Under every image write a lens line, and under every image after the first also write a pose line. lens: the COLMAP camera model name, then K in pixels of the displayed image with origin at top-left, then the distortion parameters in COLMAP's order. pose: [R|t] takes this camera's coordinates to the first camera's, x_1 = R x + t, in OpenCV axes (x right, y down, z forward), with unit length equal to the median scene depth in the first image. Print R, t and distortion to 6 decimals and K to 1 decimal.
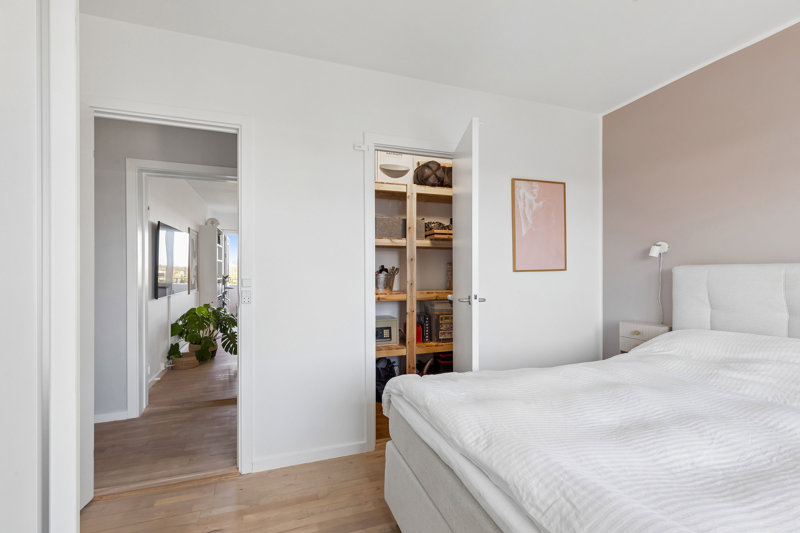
lens RADIAL K [[361.4, 0, 401.7], [0, 361.4, 268.0], [0, 0, 1]] dist [0.000952, -0.000191]
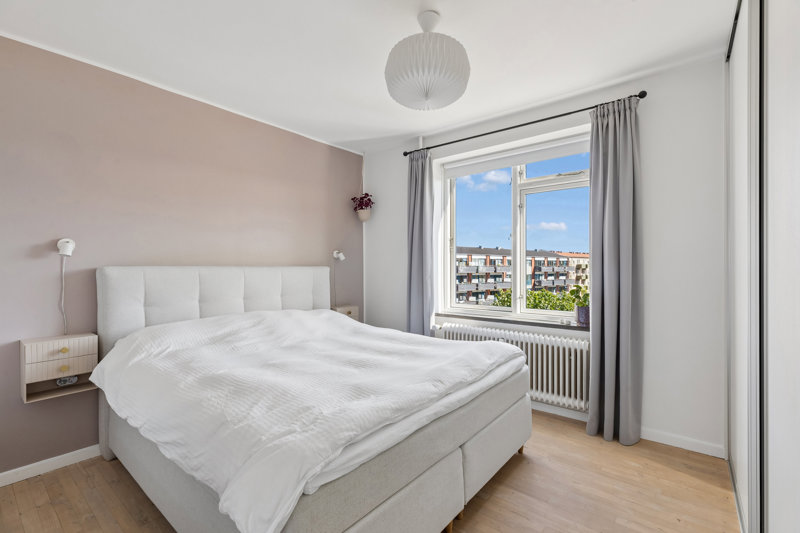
lens RADIAL K [[361.4, 0, 404.5], [0, 361.4, 268.6], [0, 0, 1]] dist [0.000952, -0.000191]
pose [[-0.527012, 0.004102, 0.849848, -0.526875], [-0.004596, 0.999960, -0.007677, 0.003943], [-0.849846, -0.007952, -0.526972, 1.008140]]
